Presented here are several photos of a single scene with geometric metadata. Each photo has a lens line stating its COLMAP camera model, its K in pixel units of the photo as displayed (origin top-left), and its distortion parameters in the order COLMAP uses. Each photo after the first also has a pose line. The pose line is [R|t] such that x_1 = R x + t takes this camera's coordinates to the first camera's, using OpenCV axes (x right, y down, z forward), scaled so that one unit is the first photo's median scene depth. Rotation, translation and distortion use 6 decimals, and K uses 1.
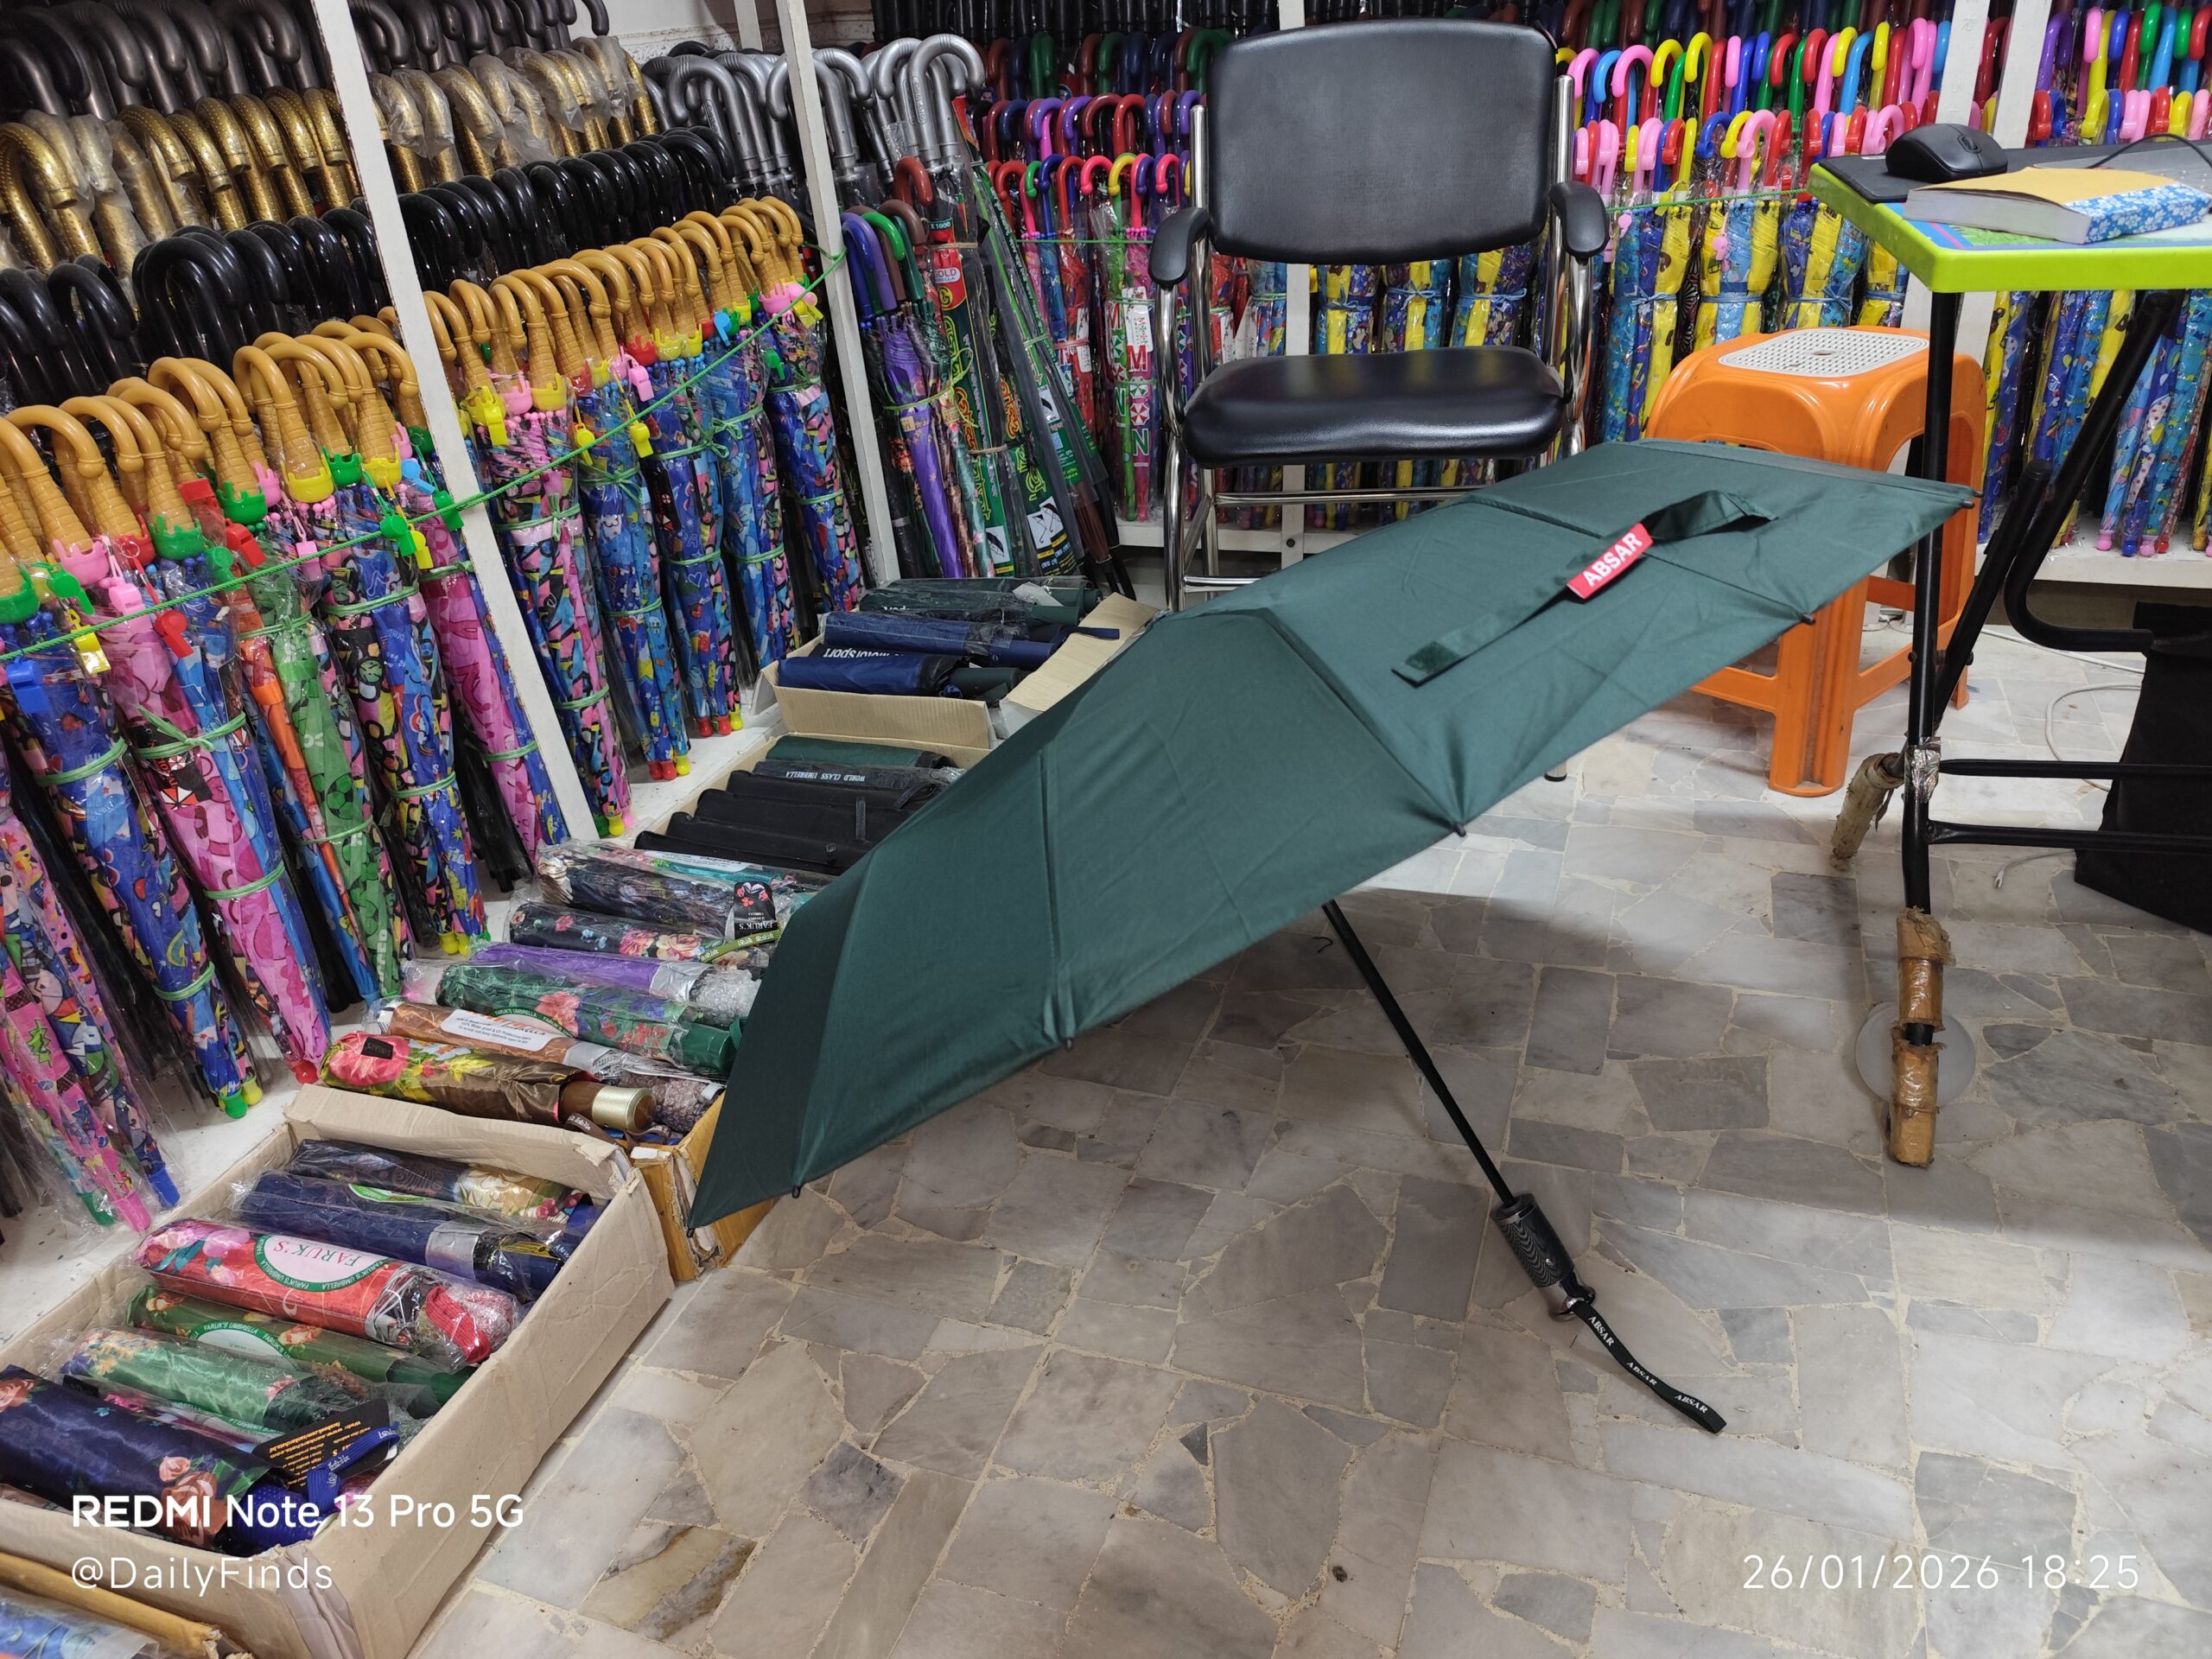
lens RADIAL K [[1527.7, 0, 1117.4], [0, 1527.7, 822.9], [0, 0, 1]] dist [0.019978, -0.027286]
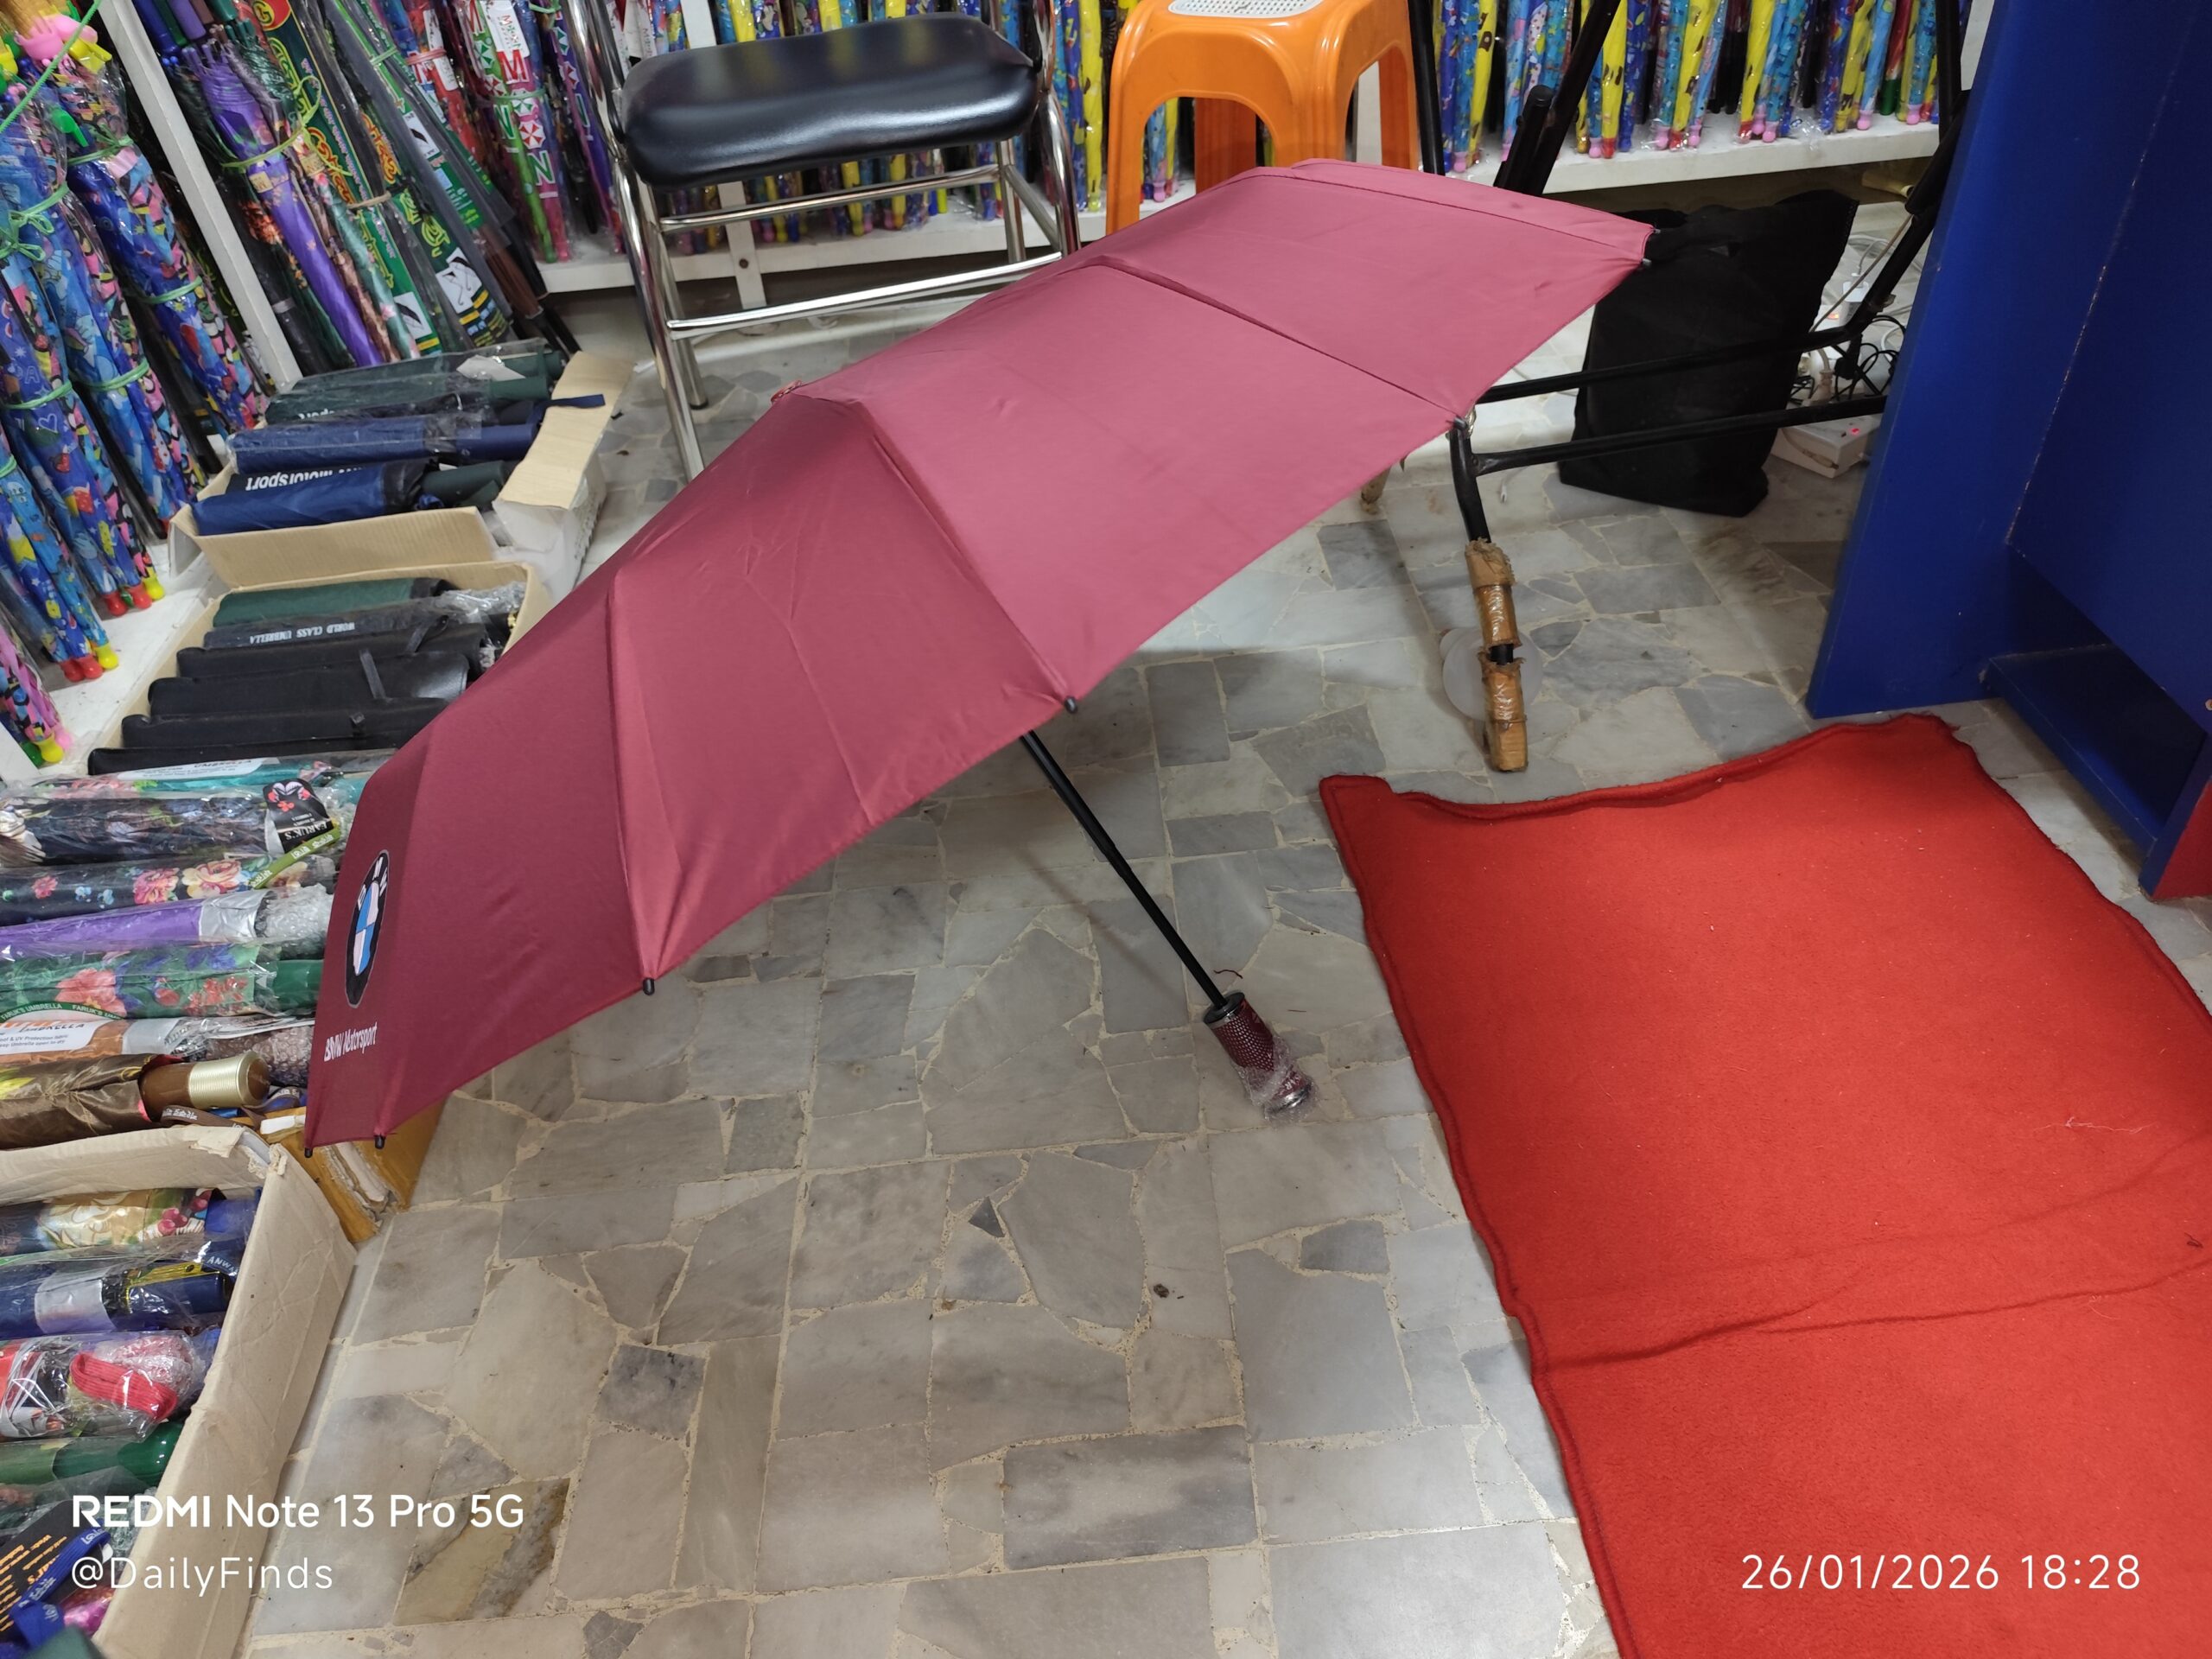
lens RADIAL K [[1527.7, 0, 1102.0], [0, 1527.7, 811.6], [0, 0, 1]] dist [0.019978, -0.027286]
pose [[0.917866, -0.253216, 0.305621, -0.092596], [0.194952, 0.958384, 0.208553, -0.034656], [-0.345711, -0.131843, 0.929033, 0.064790]]
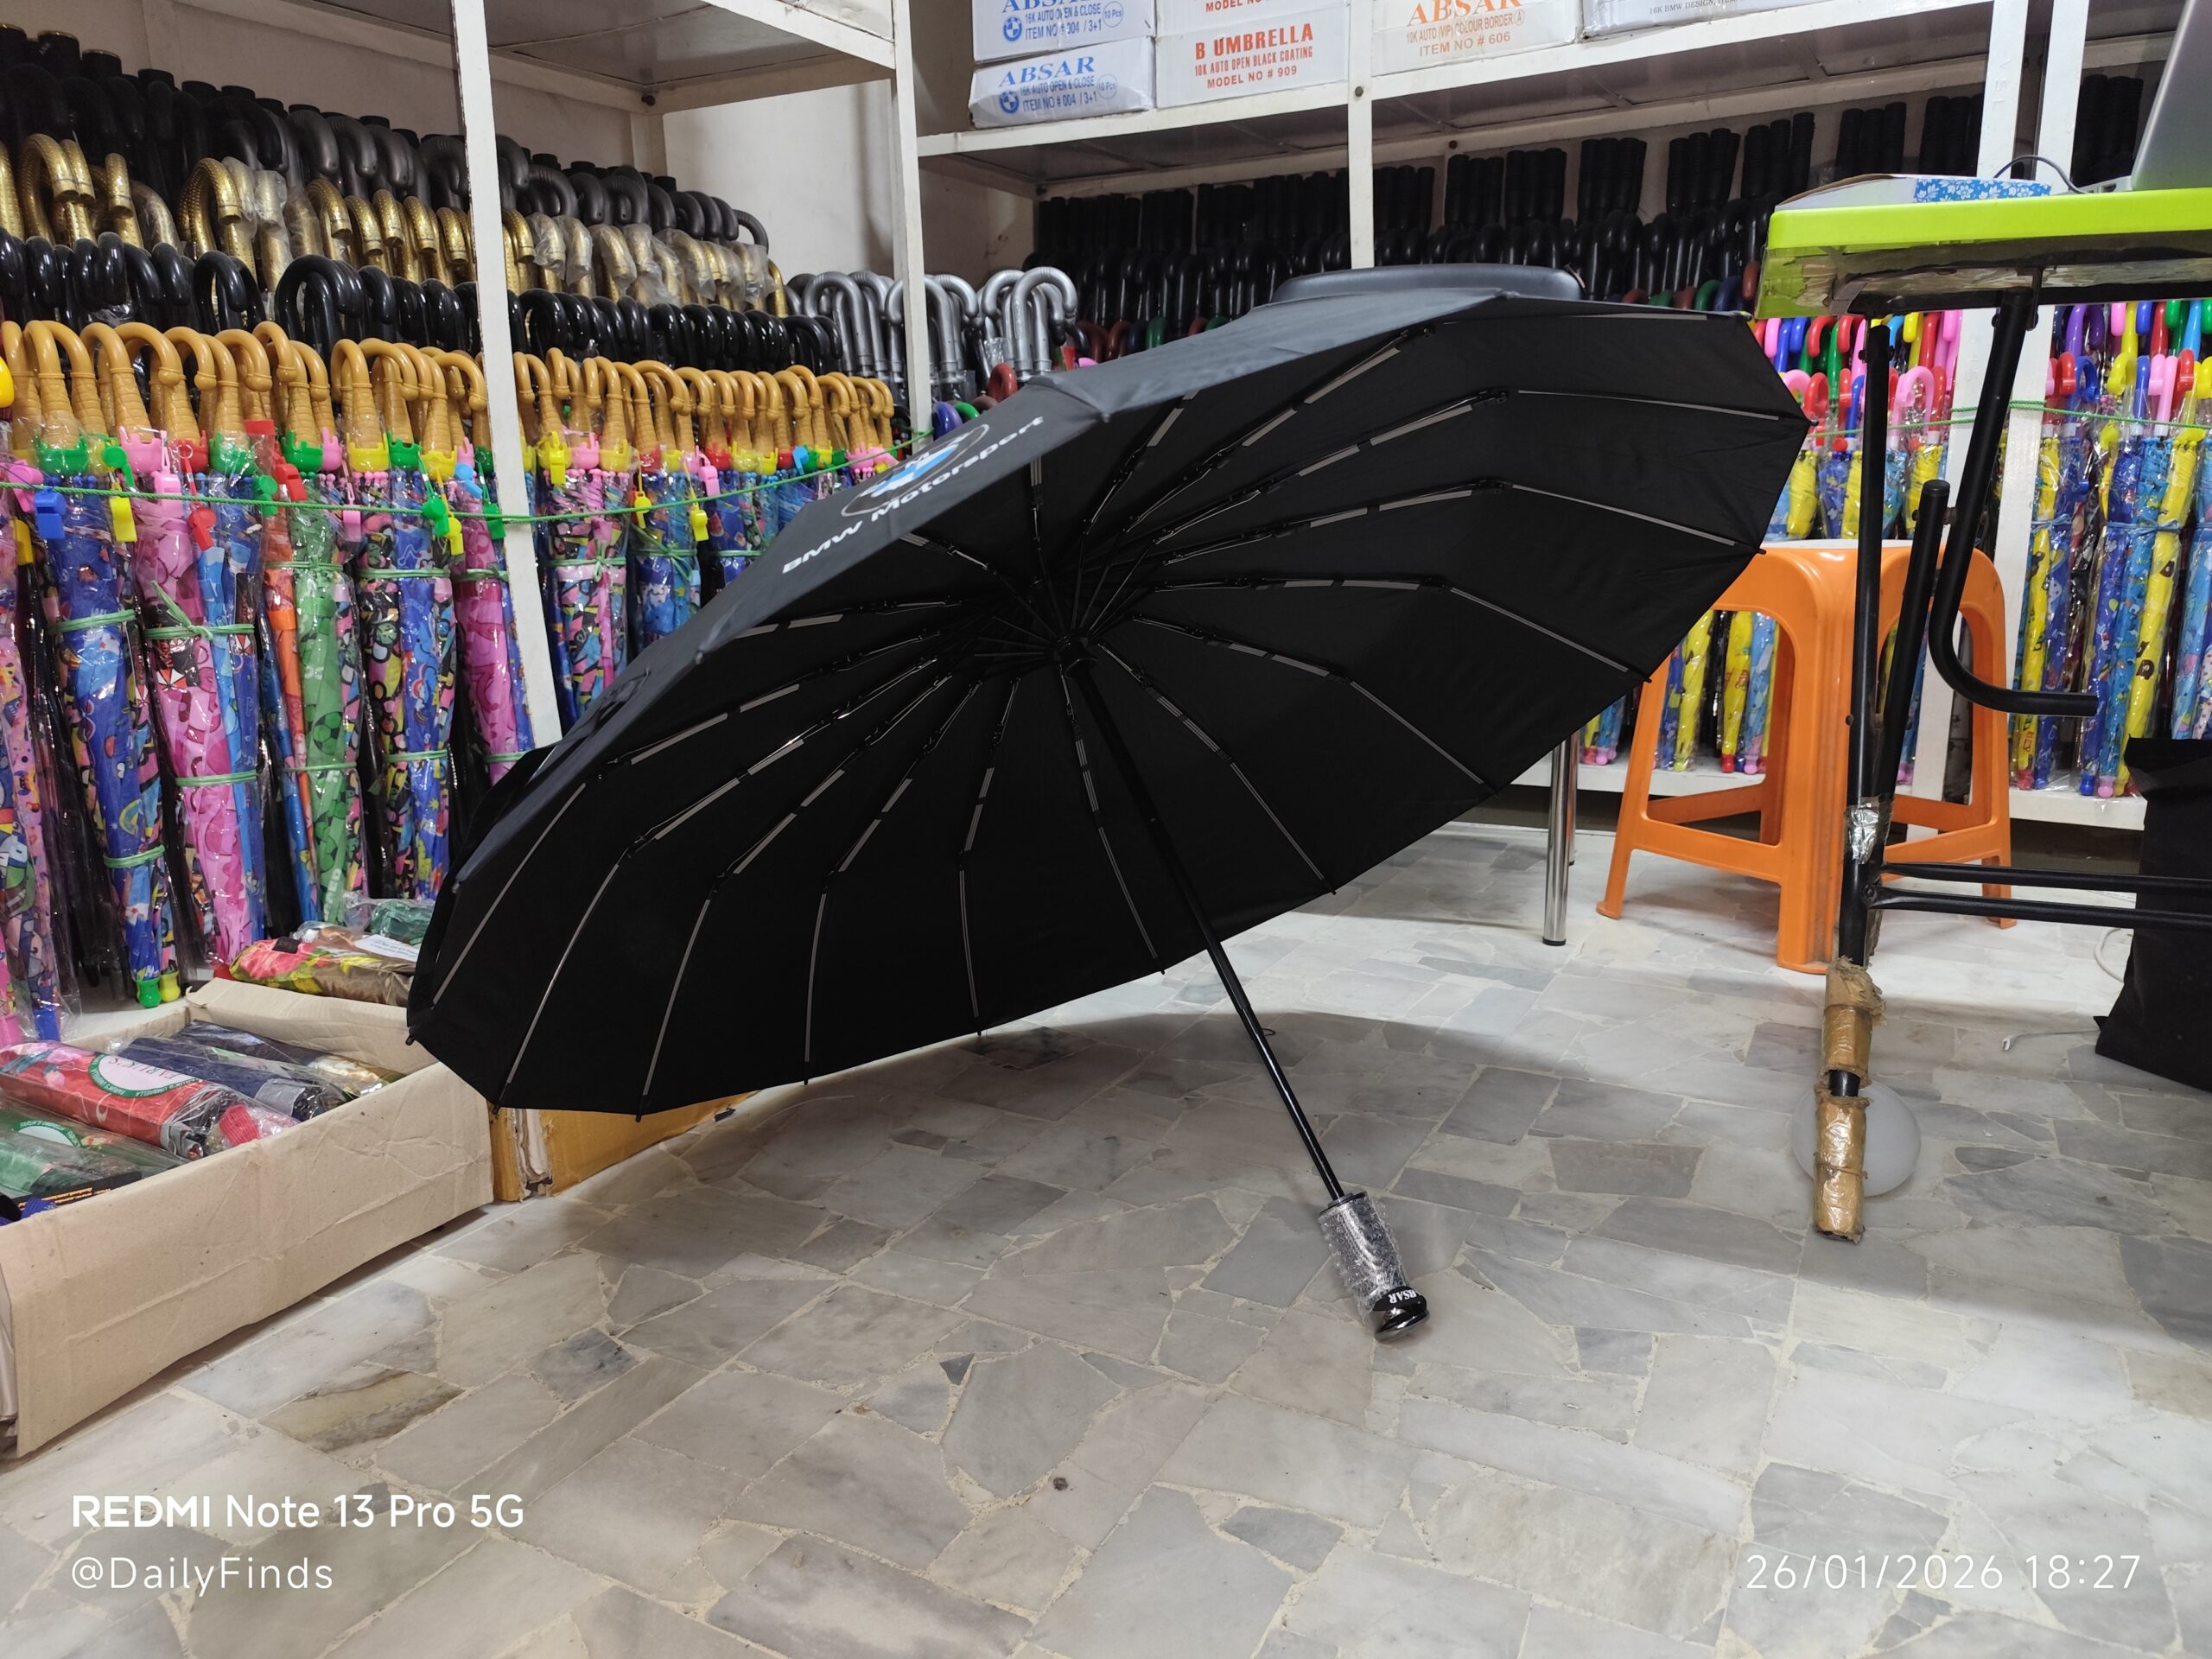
lens RADIAL K [[1527.7, 0, 1126.7], [0, 1527.7, 816.8], [0, 0, 1]] dist [0.019978, -0.027286]
pose [[0.987765, 0.090824, -0.126771, 0.187966], [-0.122327, 0.955448, -0.268616, 0.258311], [0.096727, 0.280837, 0.954869, 0.043037]]
